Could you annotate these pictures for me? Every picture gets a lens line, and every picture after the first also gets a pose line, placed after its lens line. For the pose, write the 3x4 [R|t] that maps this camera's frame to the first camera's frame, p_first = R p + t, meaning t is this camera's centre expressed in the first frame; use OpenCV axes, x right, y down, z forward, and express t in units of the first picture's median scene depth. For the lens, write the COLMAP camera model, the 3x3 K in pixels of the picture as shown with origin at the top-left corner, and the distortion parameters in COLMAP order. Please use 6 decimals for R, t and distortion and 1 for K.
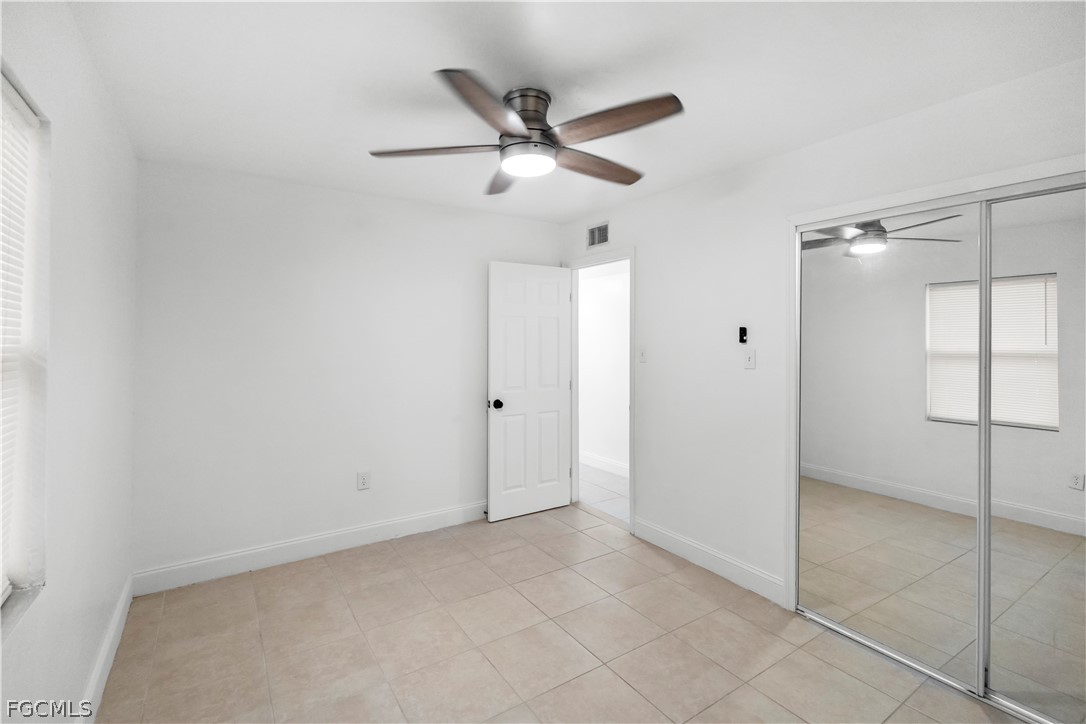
lens RADIAL K [[489.4, 0, 544.2], [0, 489.4, 341.8], [0, 0, 1]] dist [0.001550, 0.000166]
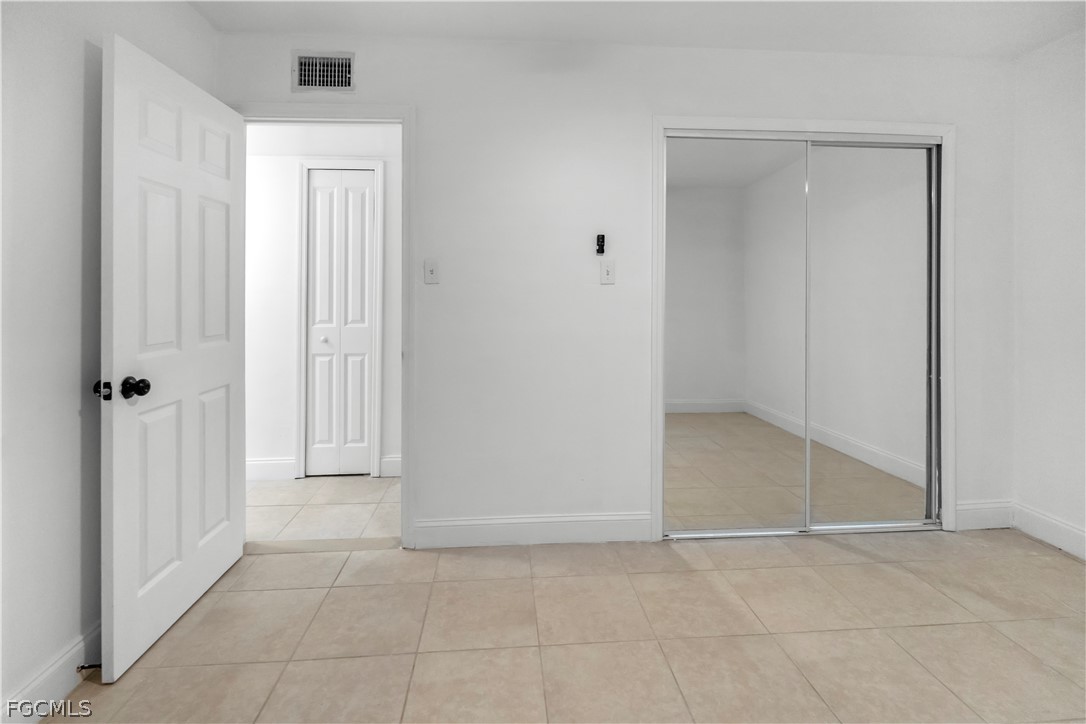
lens RADIAL K [[497.8, 0, 540.8], [0, 497.8, 296.0], [0, 0, 1]] dist [-0.003439, -0.000364]
pose [[0.496816, -0.011516, 0.867779, -0.333052], [0.008971, 0.999927, 0.008133, 0.057655], [-0.867809, 0.003744, 0.496883, 0.568155]]
